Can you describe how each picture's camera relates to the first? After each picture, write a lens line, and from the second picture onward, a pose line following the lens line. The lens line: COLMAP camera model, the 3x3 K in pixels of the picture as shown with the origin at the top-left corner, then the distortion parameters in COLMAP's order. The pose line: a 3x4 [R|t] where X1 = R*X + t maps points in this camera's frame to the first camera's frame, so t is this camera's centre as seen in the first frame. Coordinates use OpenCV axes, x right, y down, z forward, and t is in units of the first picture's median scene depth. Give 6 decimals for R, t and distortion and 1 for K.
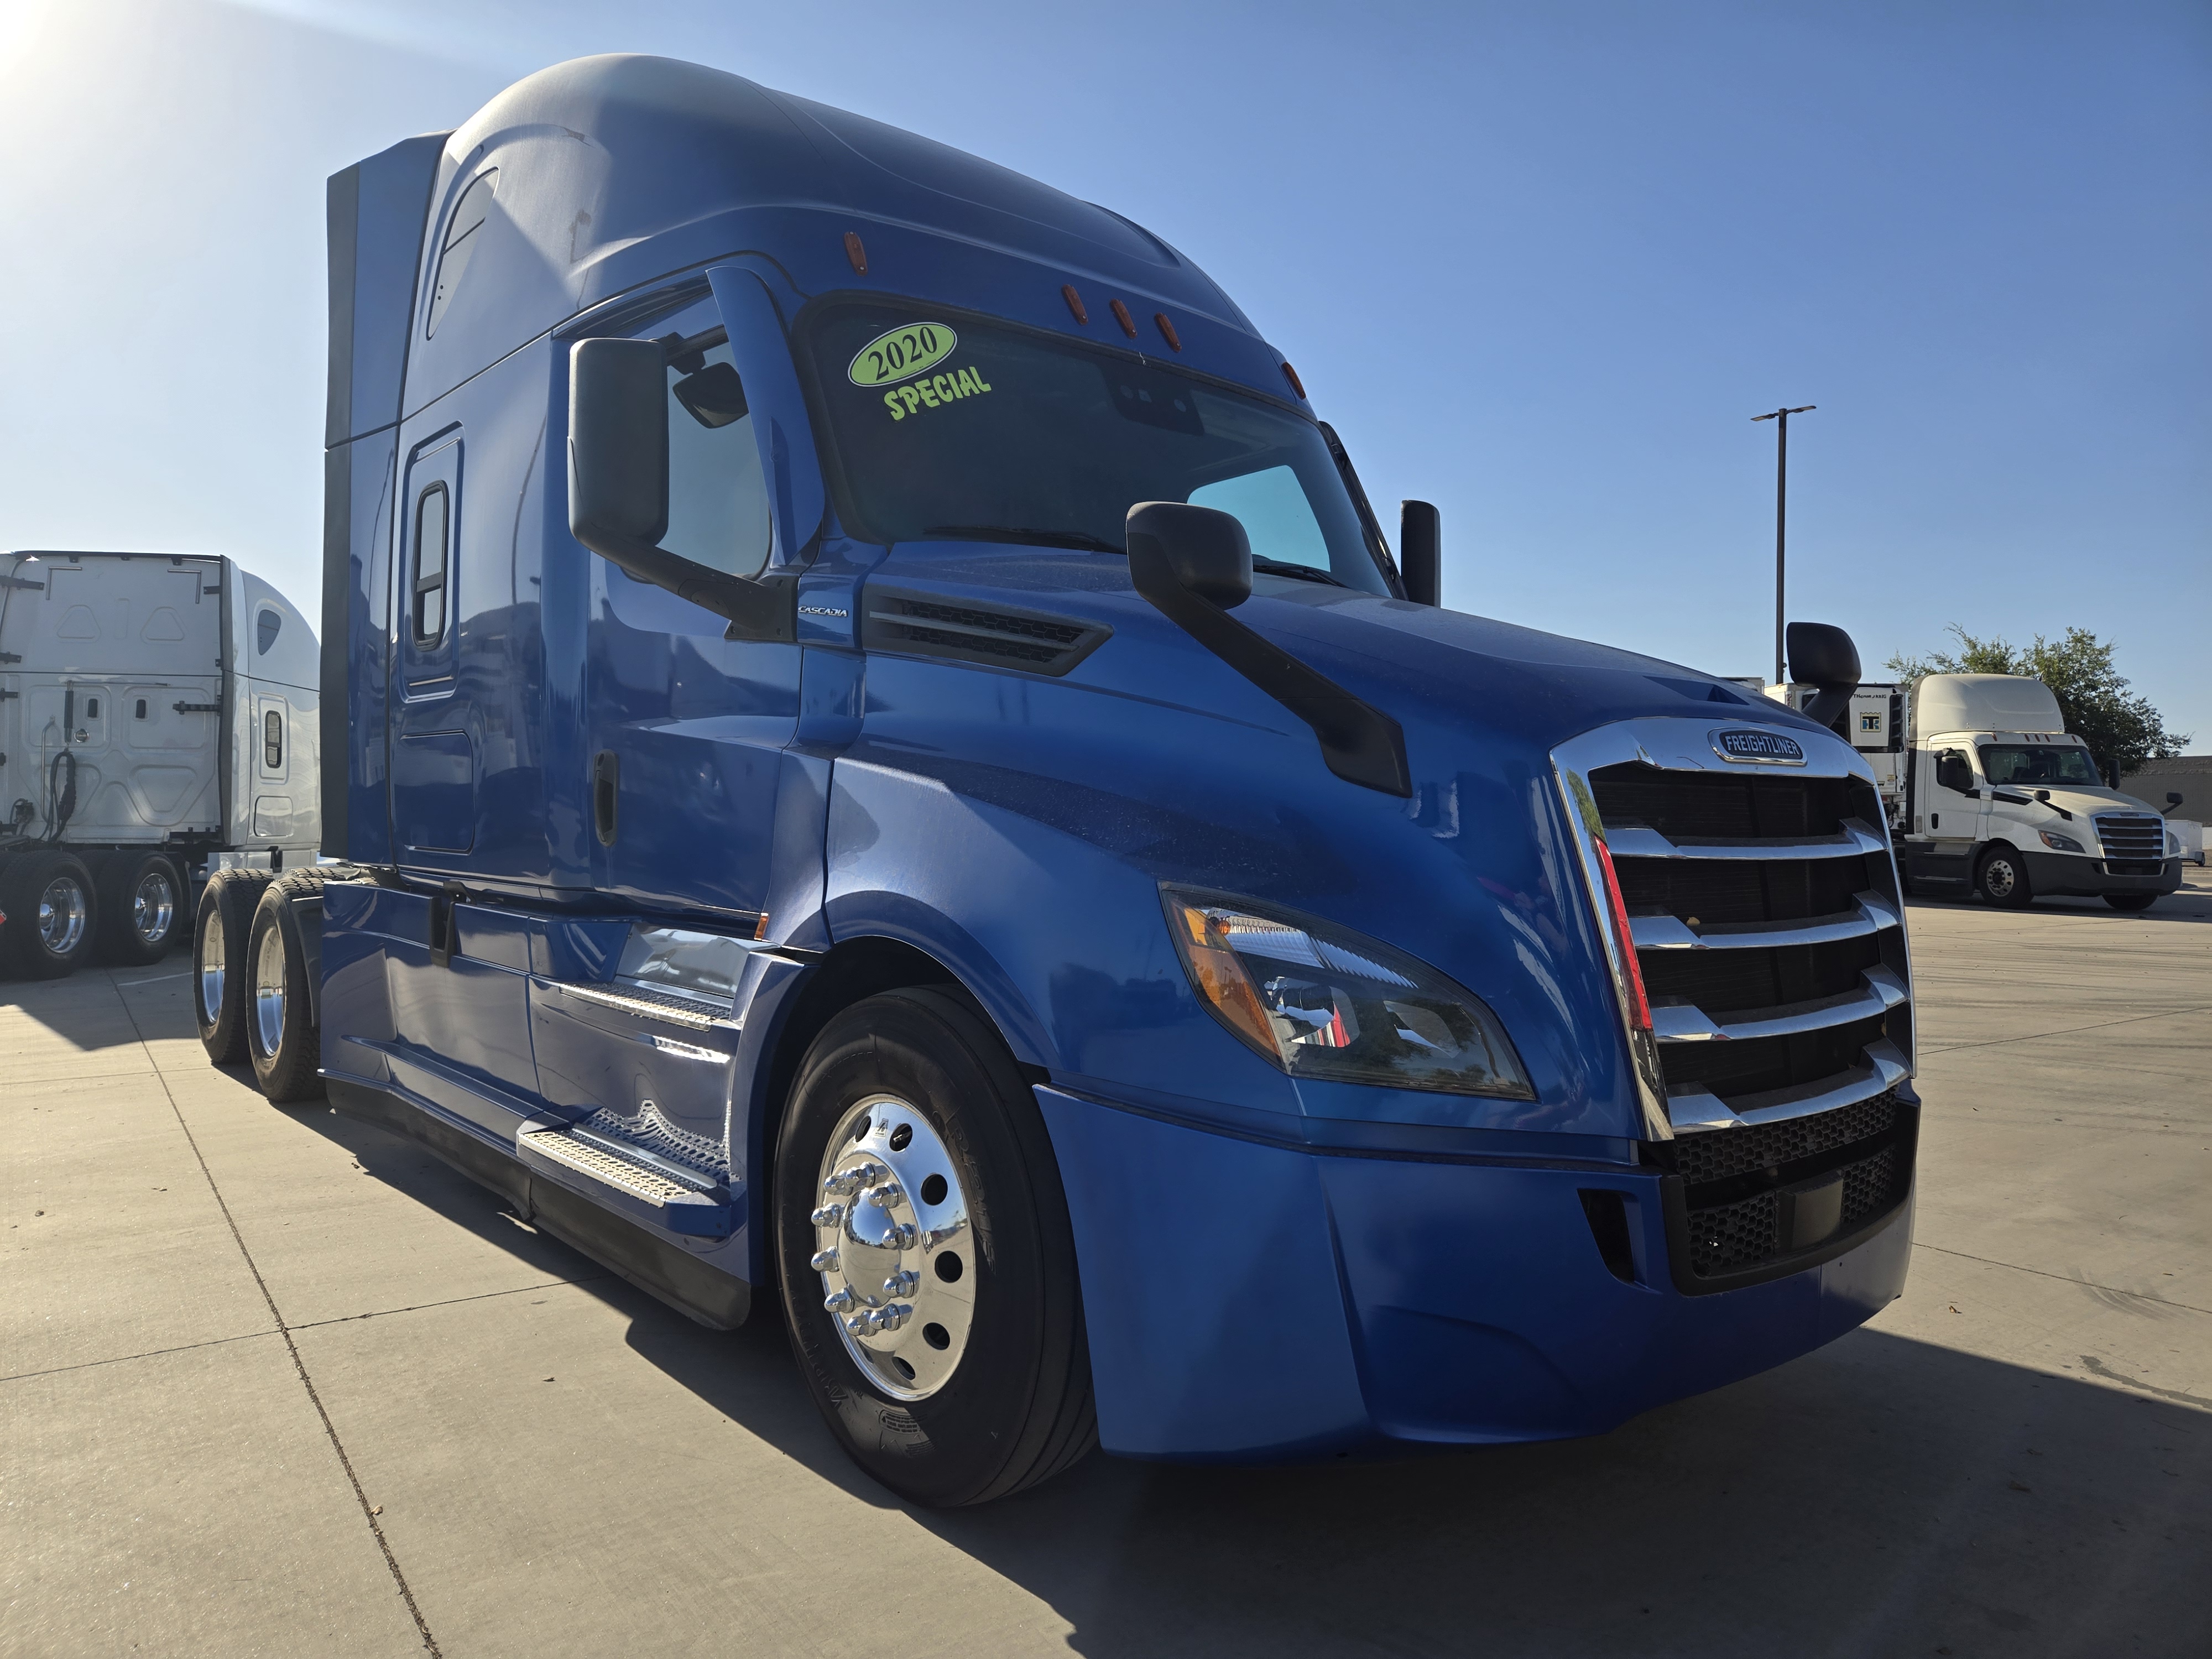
lens RADIAL K [[1489.6, 0, 1096.0], [0, 1489.6, 808.7], [0, 0, 1]] dist [0.056278, -0.042476]
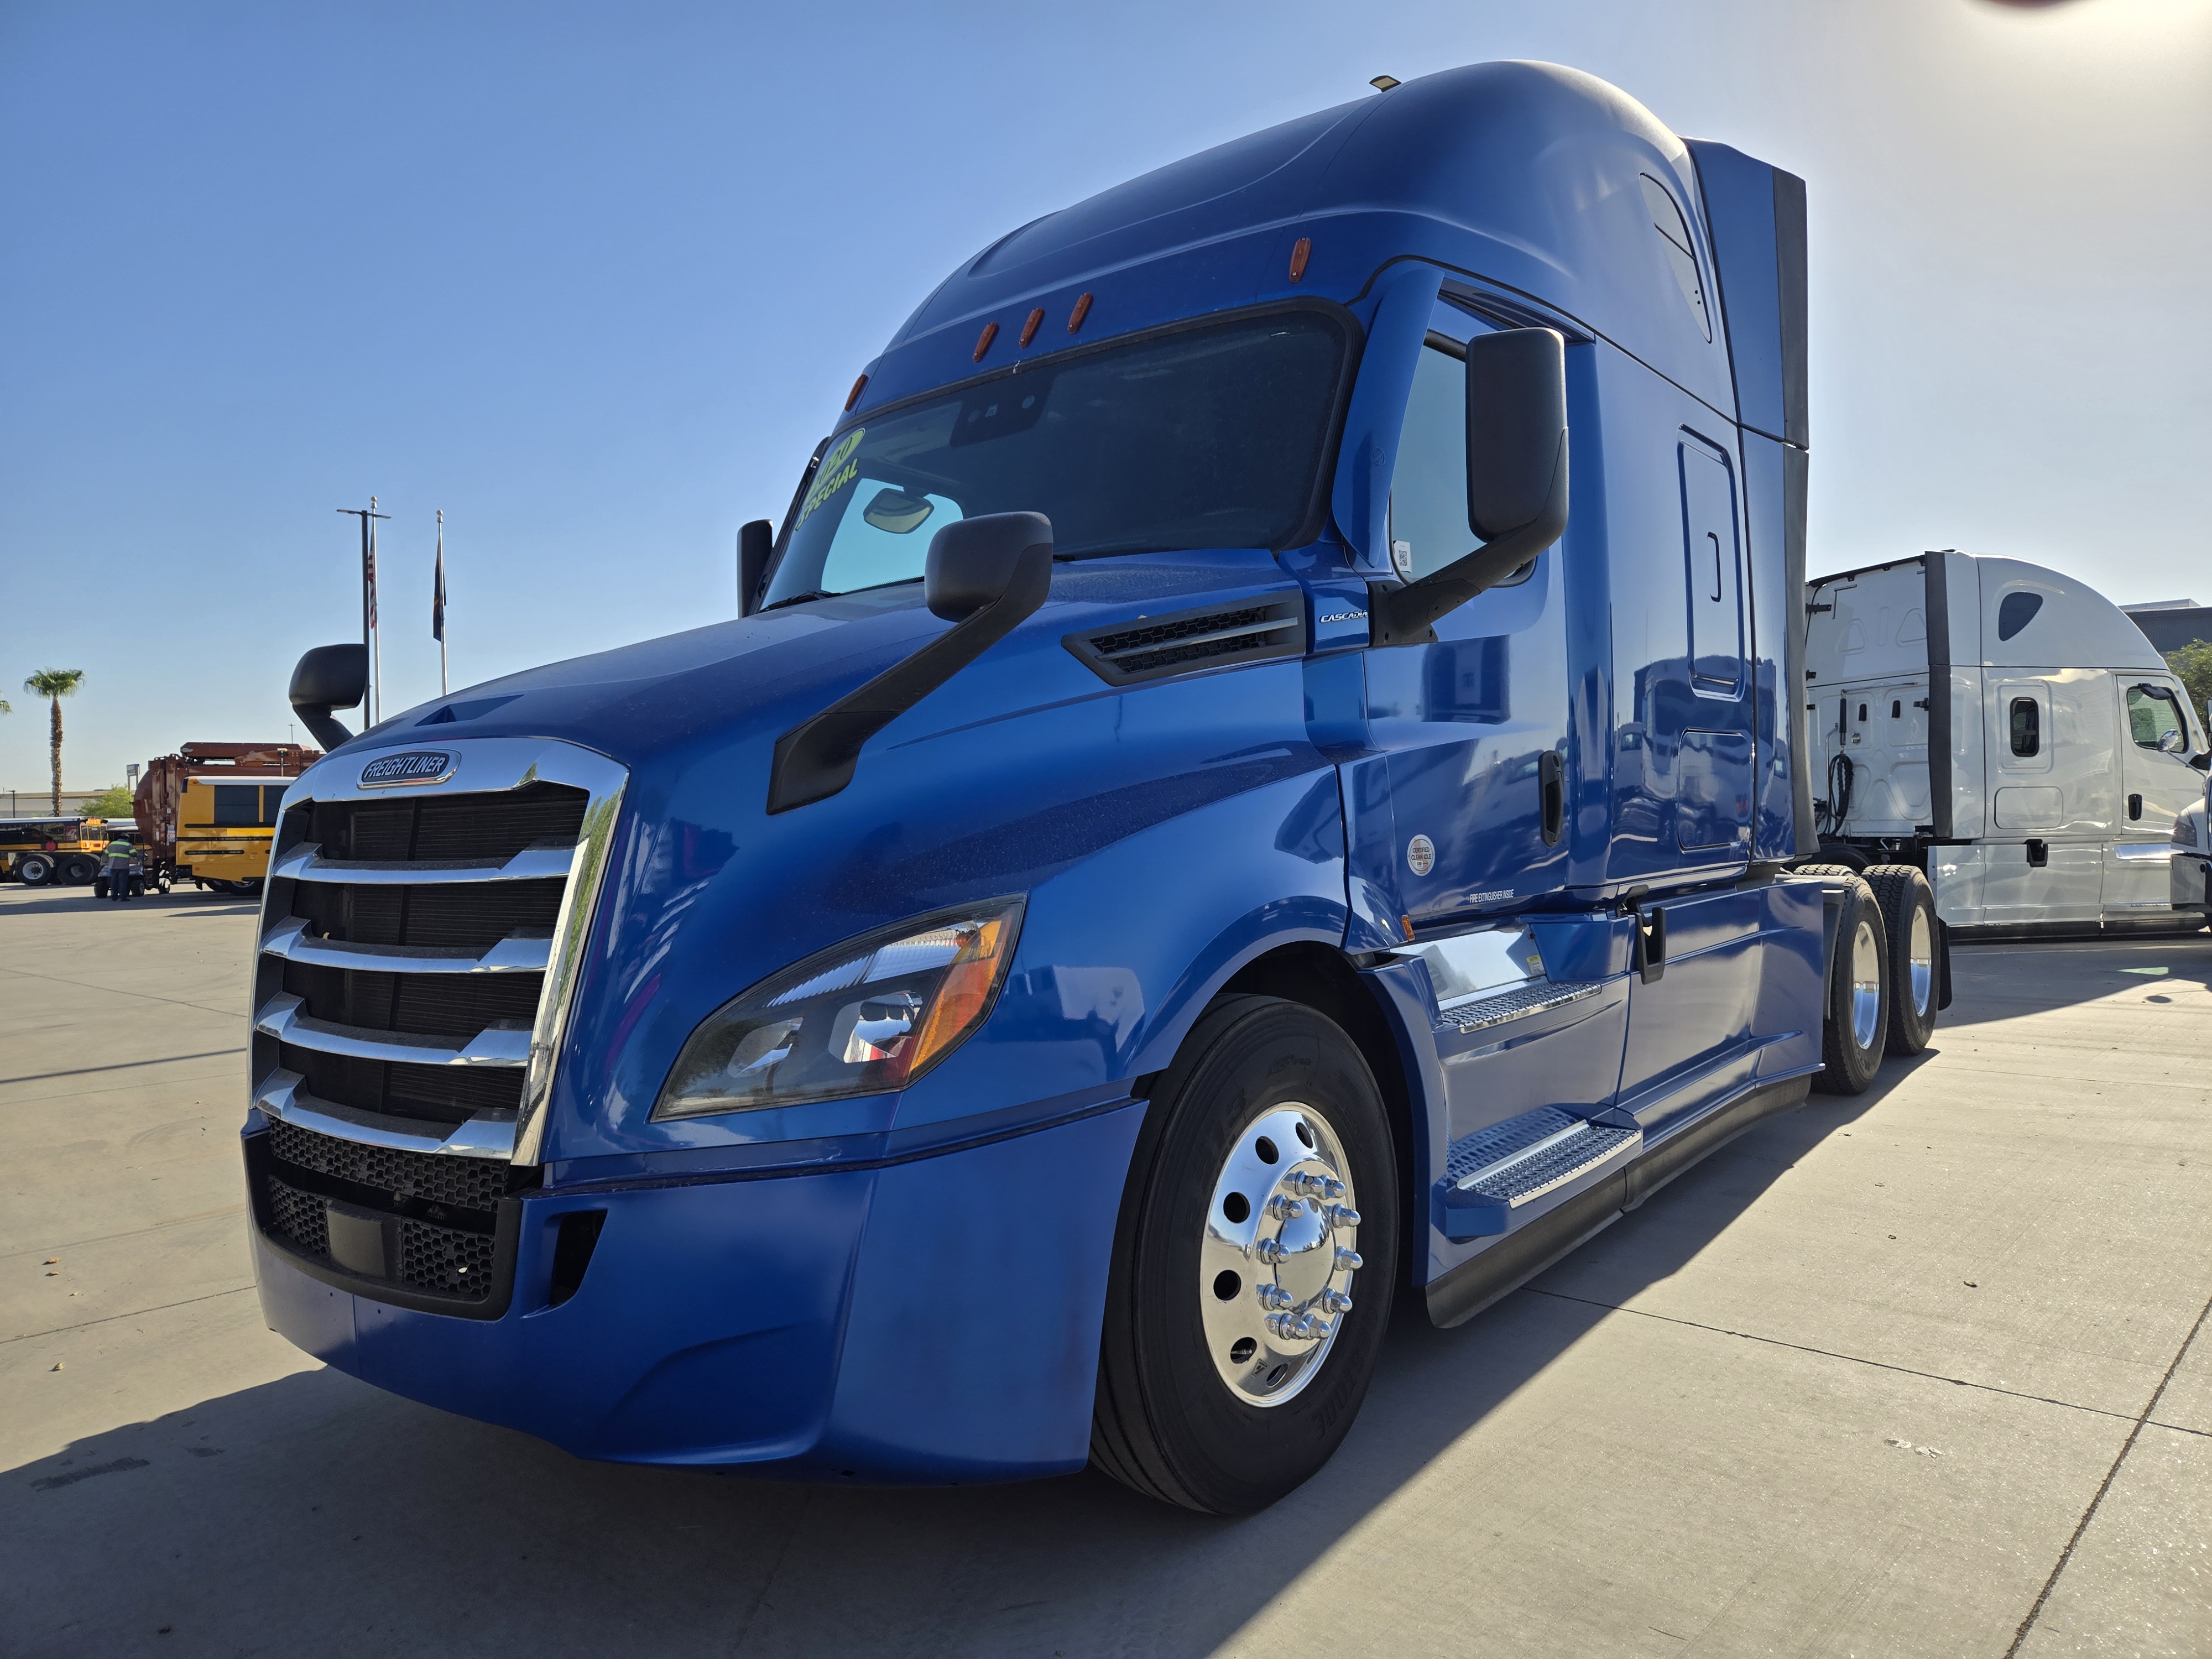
lens RADIAL K [[1489.6, 0, 1090.3], [0, 1489.6, 822.0], [0, 0, 1]] dist [0.056278, -0.042476]
pose [[0.199675, -0.016454, -0.979724, 1.126823], [0.034512, 0.999357, -0.009750, 0.014314], [0.979254, -0.031865, 0.200115, 0.934608]]
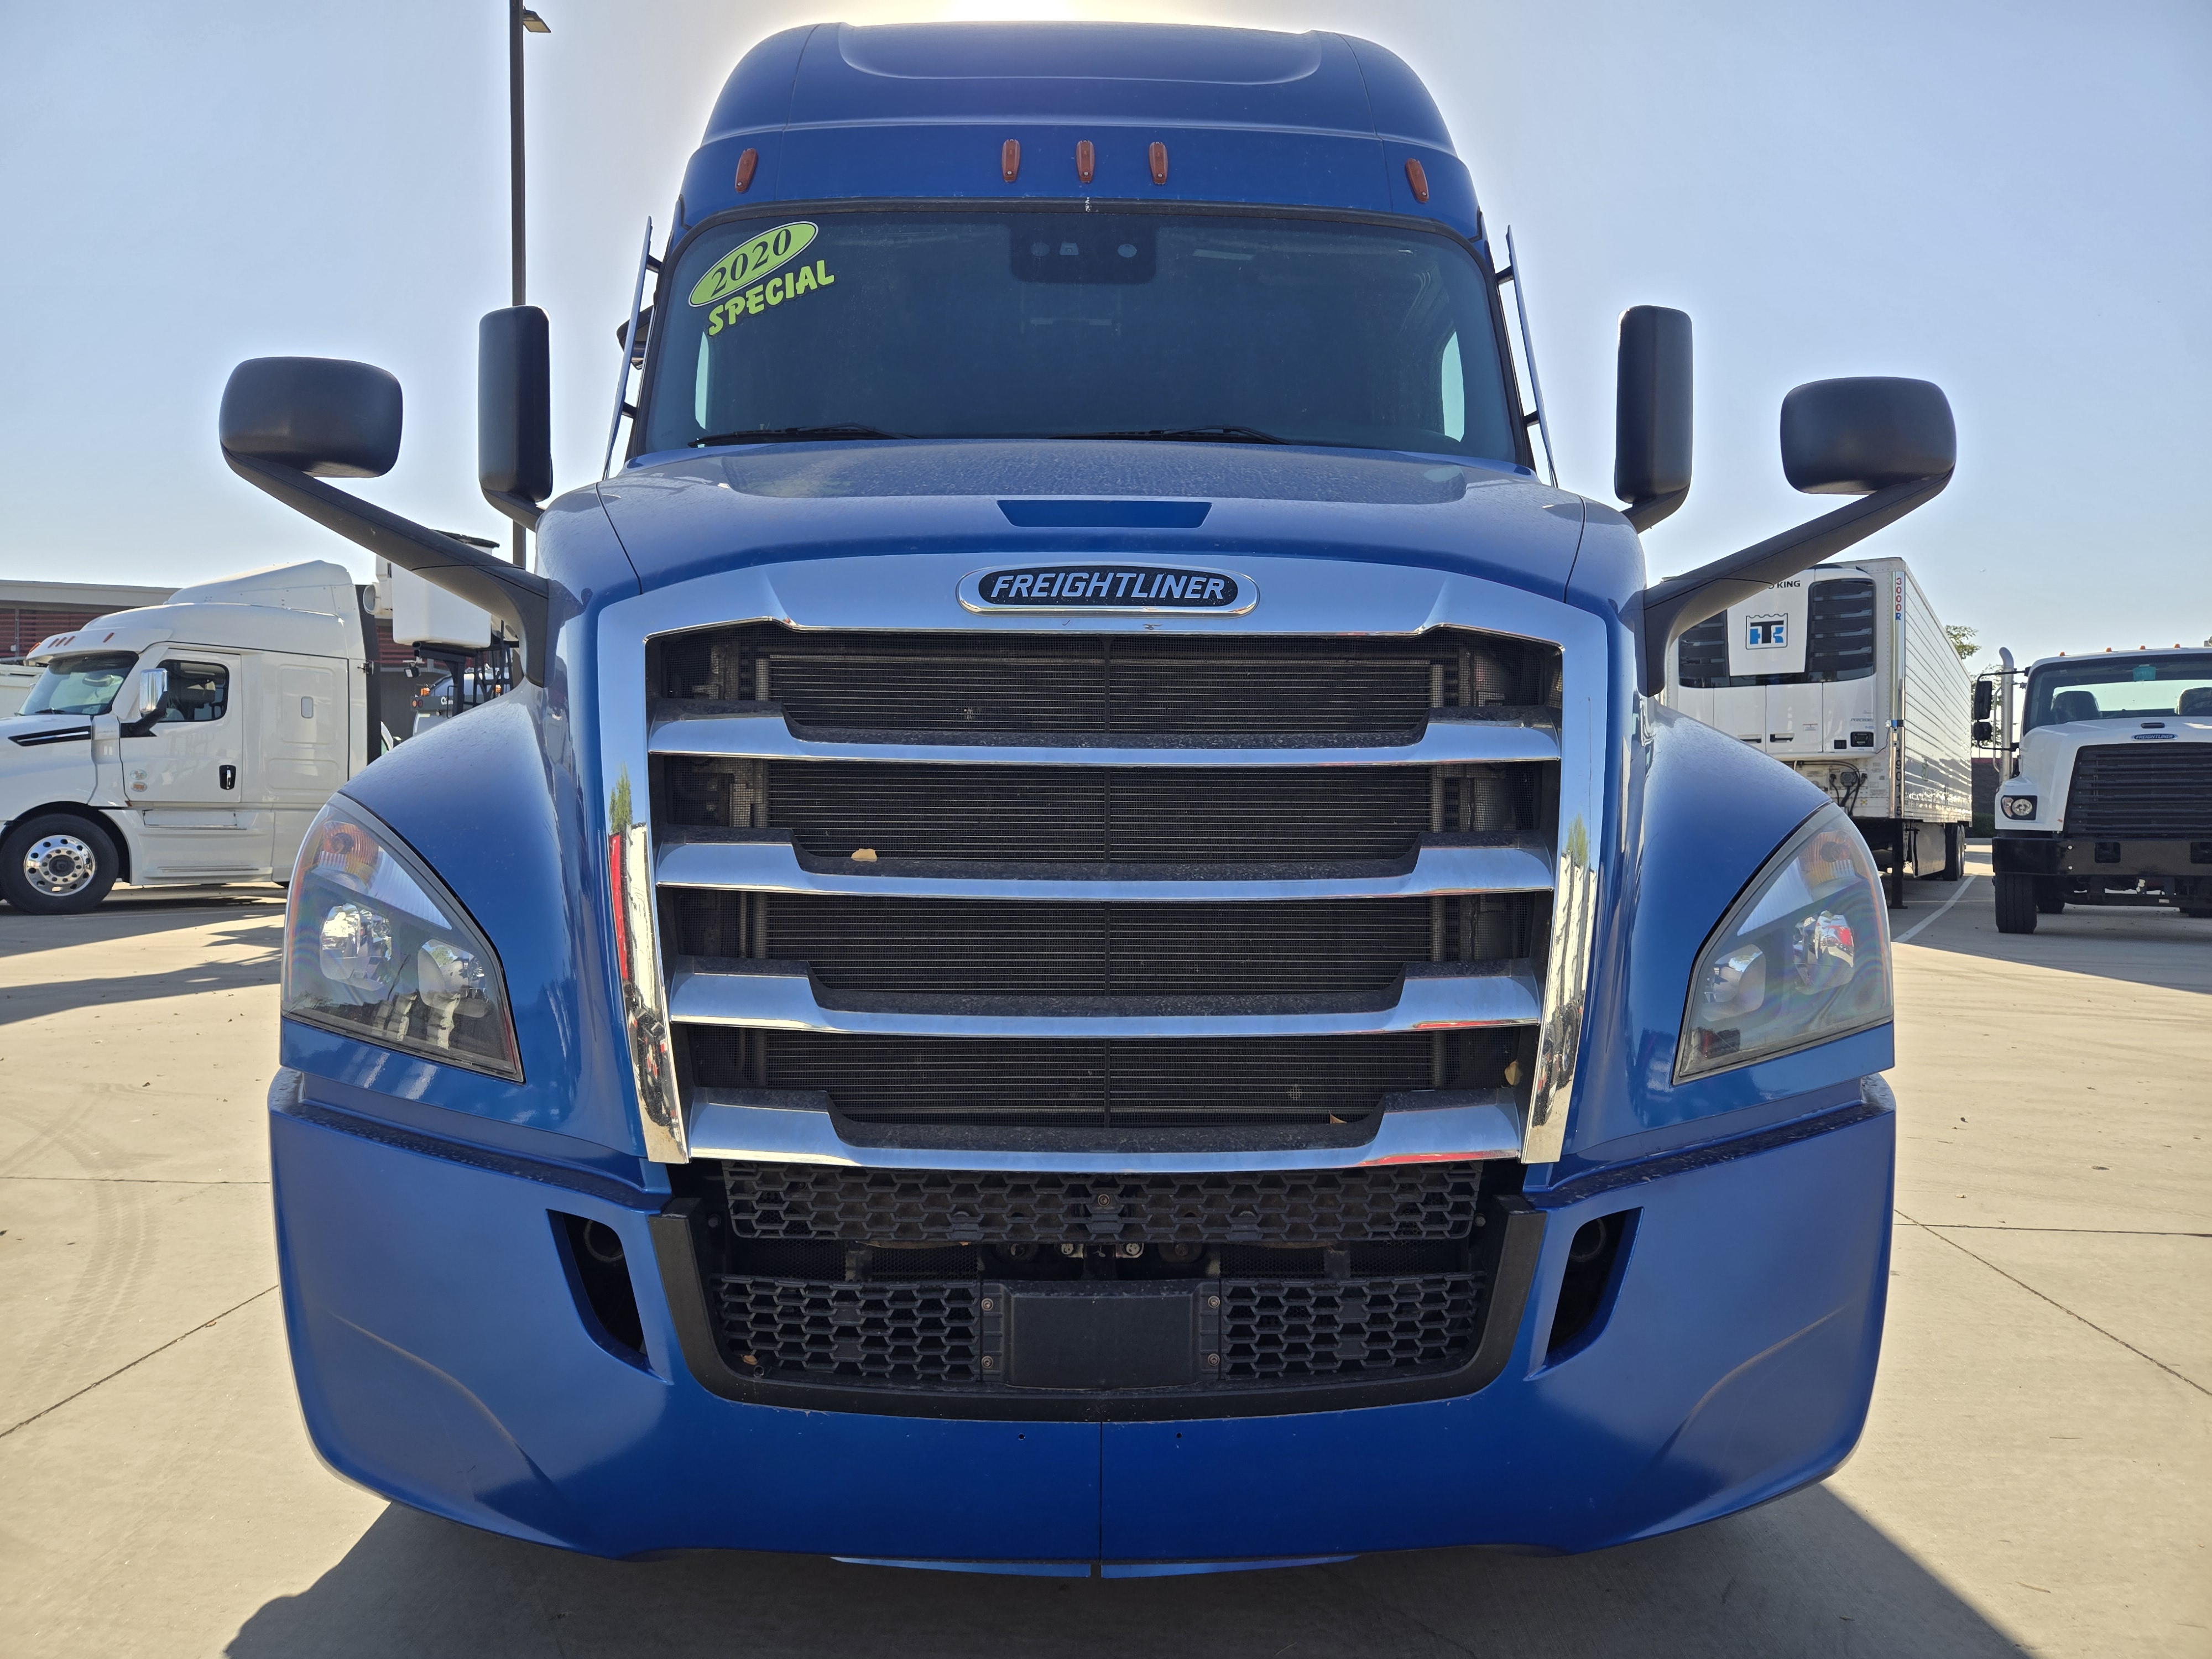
lens RADIAL K [[1489.6, 0, 1104.3], [0, 1489.6, 830.4], [0, 0, 1]] dist [0.056278, -0.042476]
pose [[0.779366, 0.011034, -0.626472, 0.631129], [0.001573, 0.999807, 0.019566, 0.035404], [0.626567, -0.016235, 0.779198, 0.386774]]
